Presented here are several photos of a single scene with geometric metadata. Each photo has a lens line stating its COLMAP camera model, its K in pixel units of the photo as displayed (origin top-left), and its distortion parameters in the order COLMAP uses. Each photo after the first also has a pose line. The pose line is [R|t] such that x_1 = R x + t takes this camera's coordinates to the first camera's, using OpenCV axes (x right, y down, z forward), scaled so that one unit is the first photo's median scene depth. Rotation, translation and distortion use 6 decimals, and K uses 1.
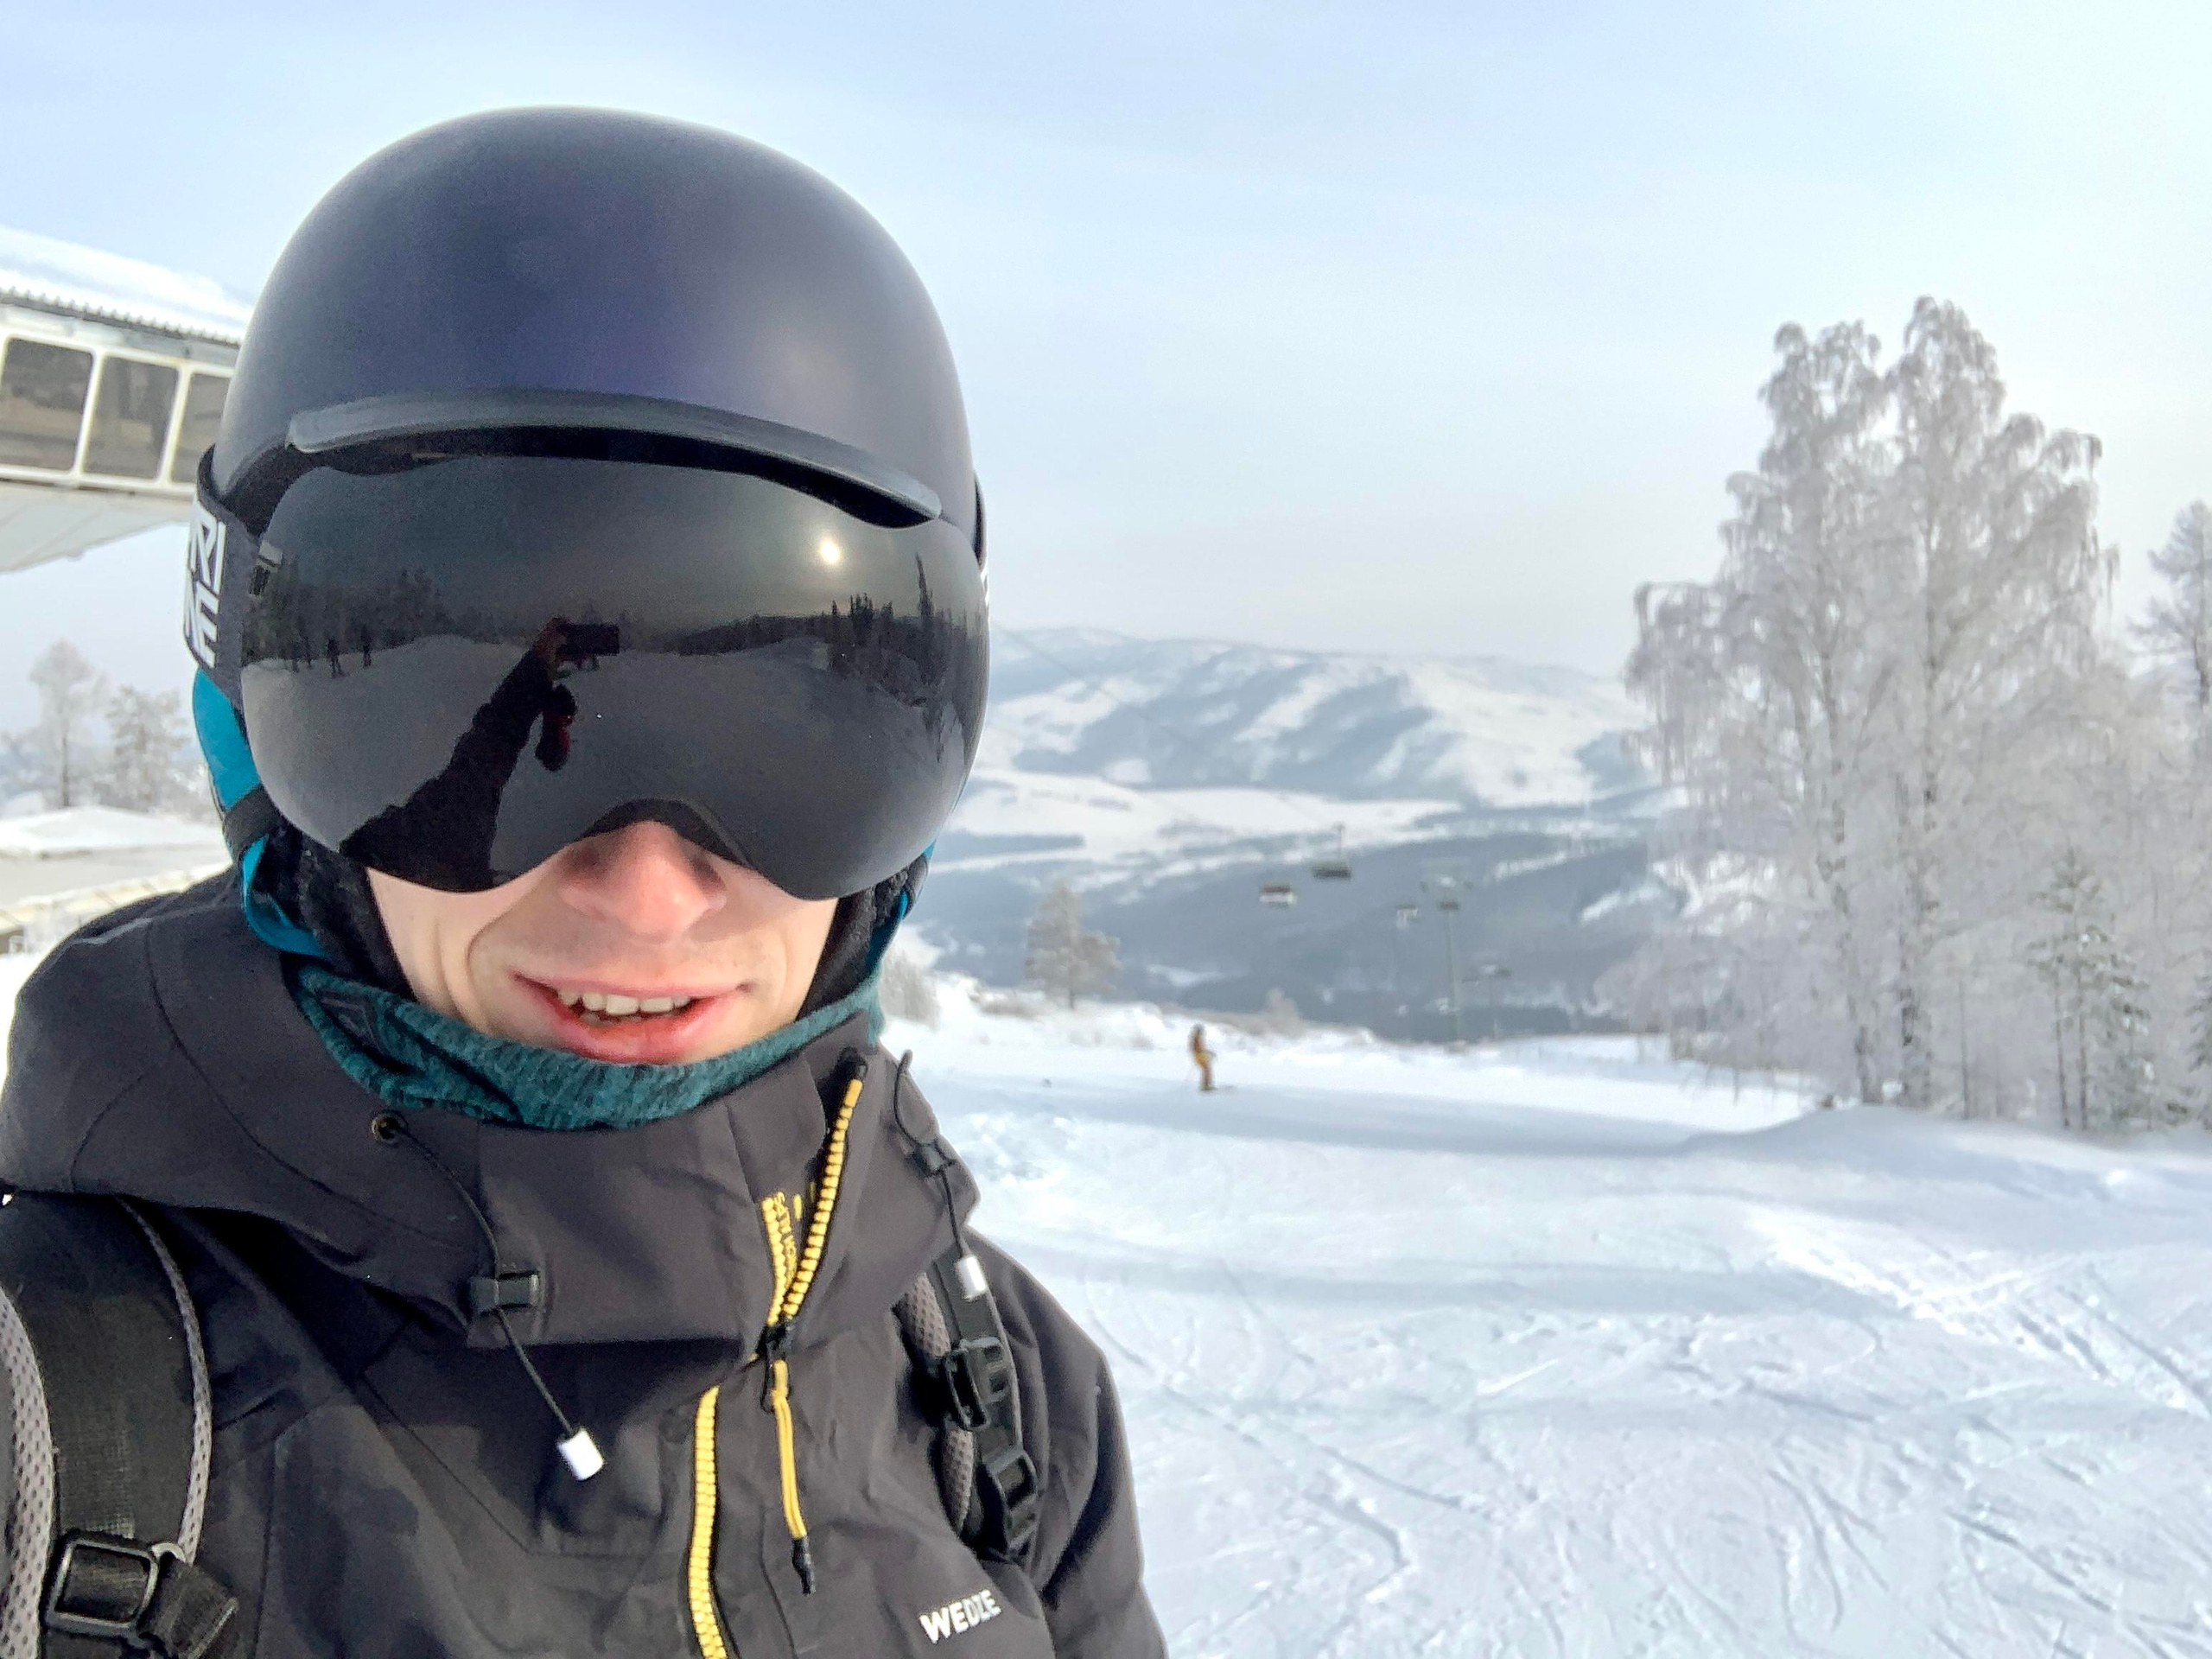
lens RADIAL K [[2153.4, 0, 1097.3], [0, 2153.4, 851.7], [0, 0, 1]] dist [0.000164, 0.000000]
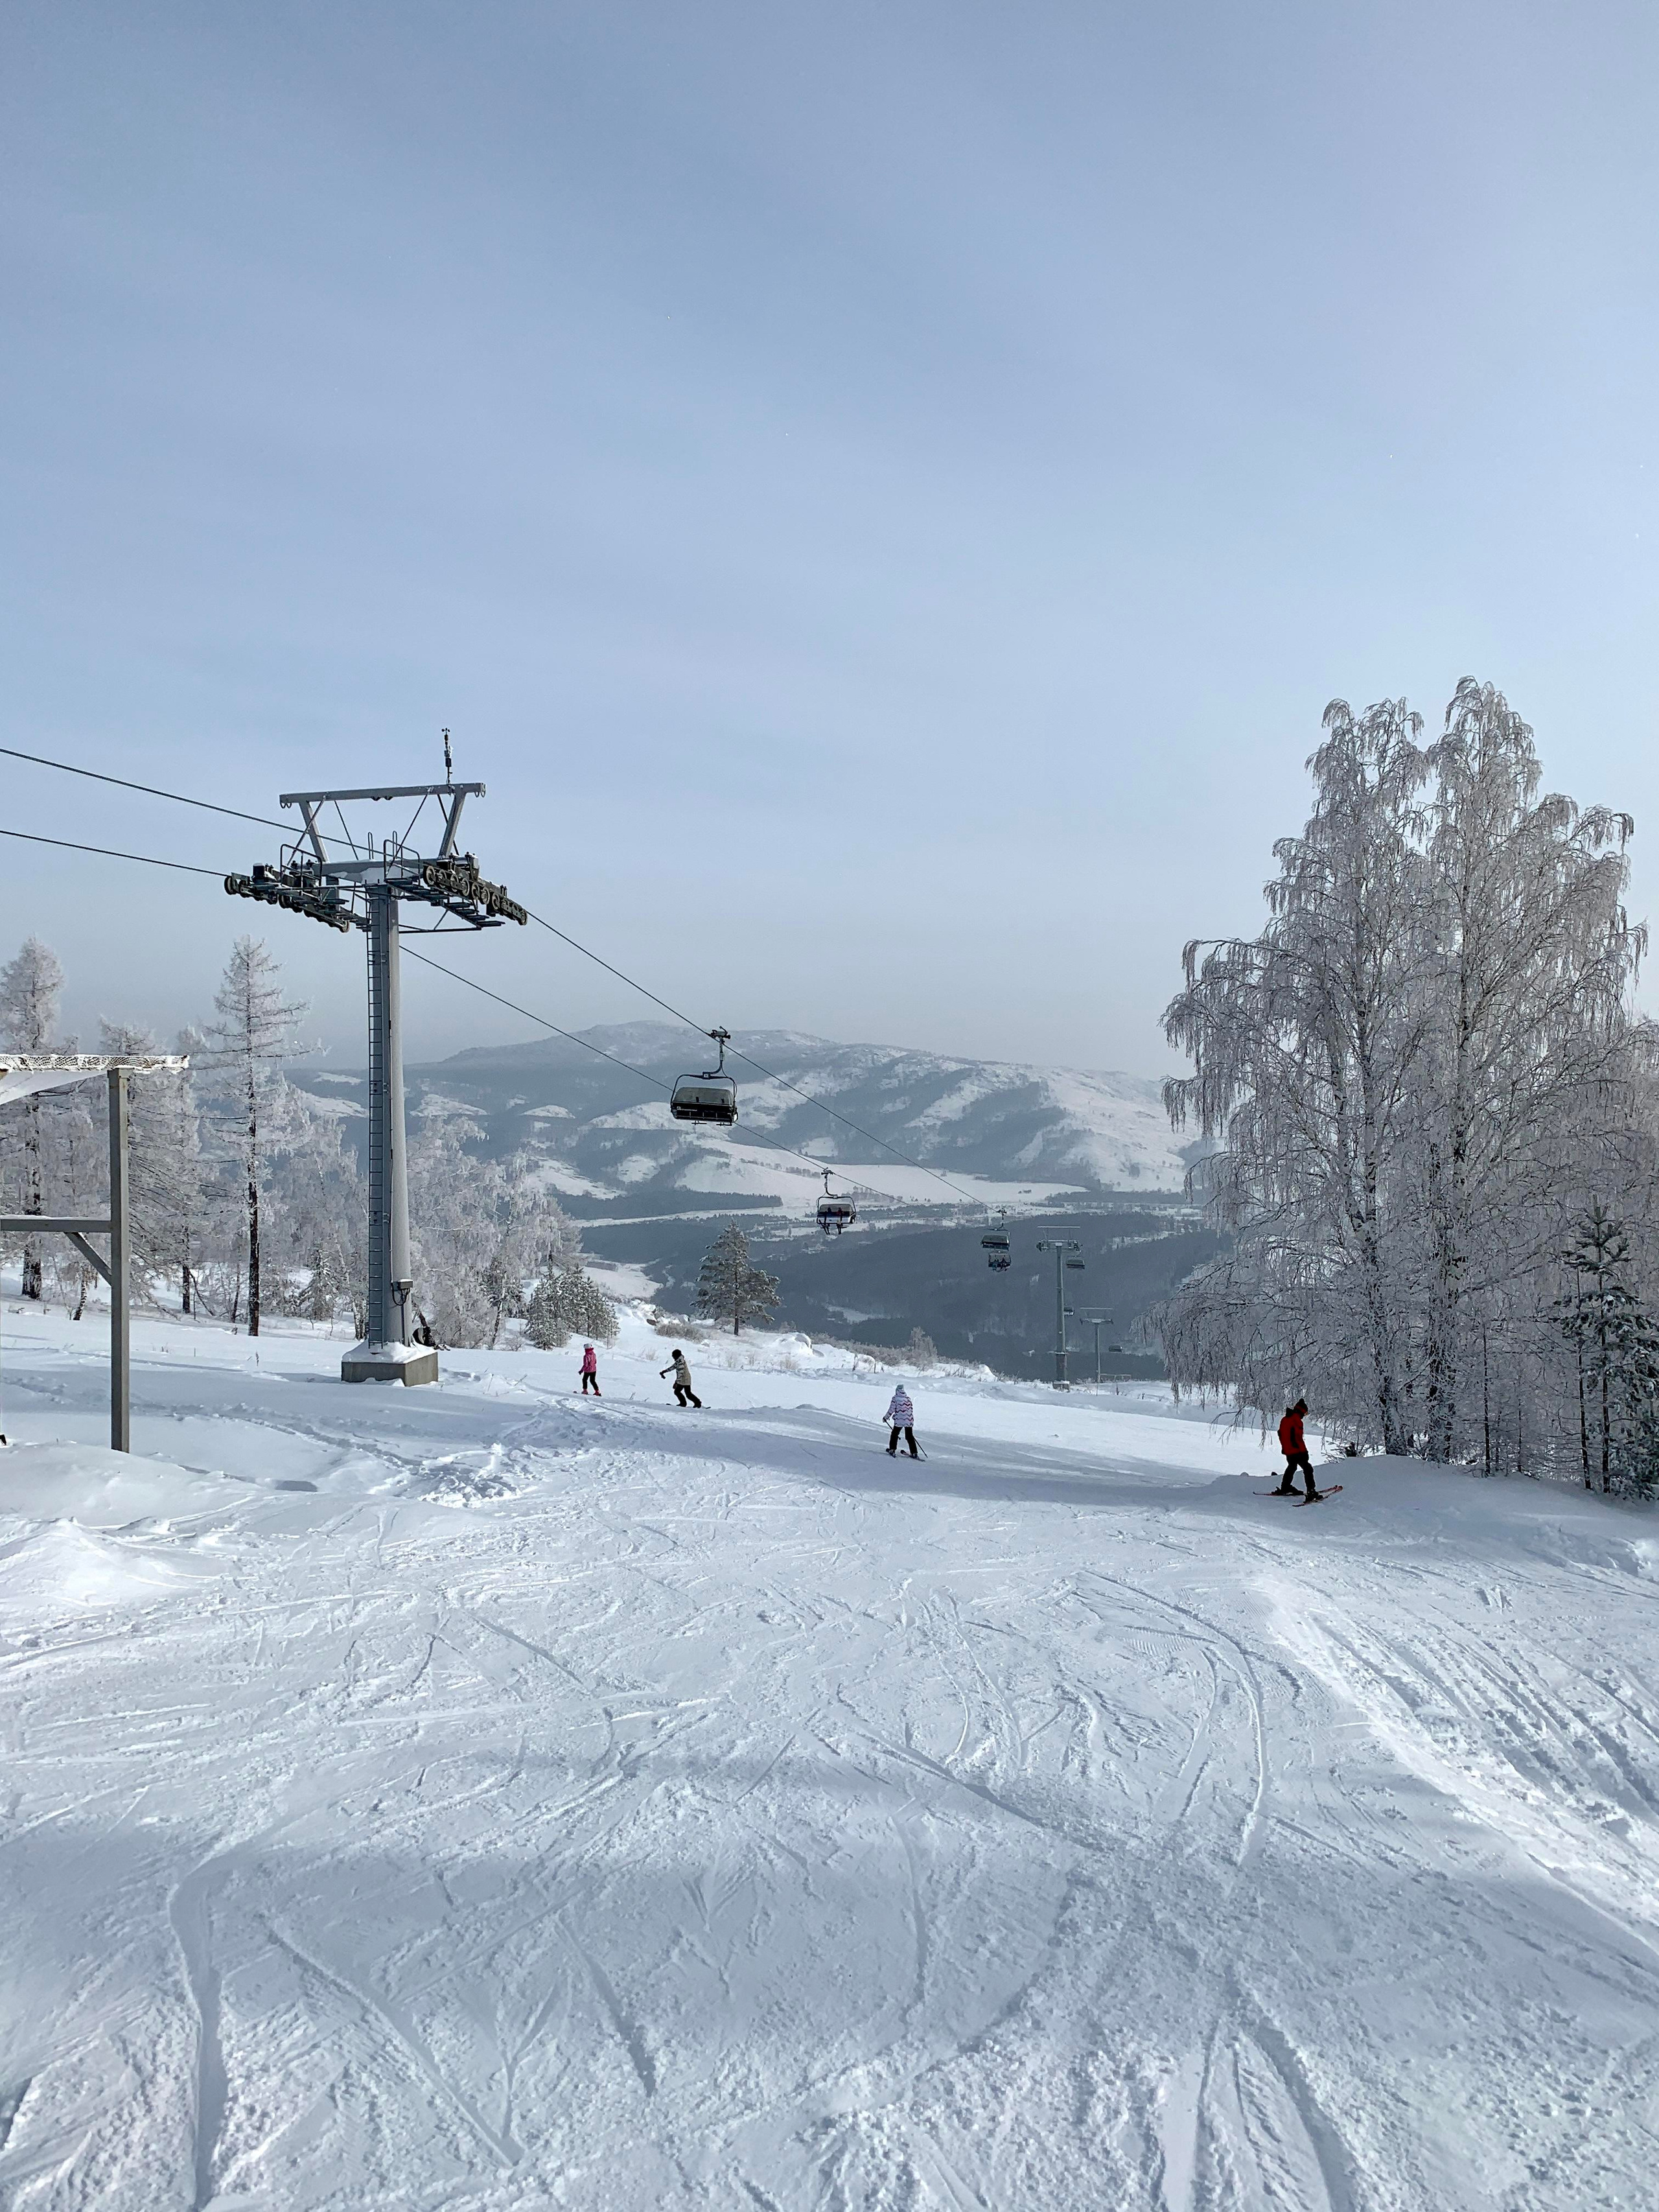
lens RADIAL K [[1718.7, 0, 822.8], [0, 1718.7, 1085.7], [0, 0, 1]] dist [0.021067, -0.006870]
pose [[0.998552, 0.052697, 0.010823, 0.070715], [-0.051751, 0.995890, -0.074325, 0.018218], [-0.014695, 0.073657, 0.997175, 0.176793]]
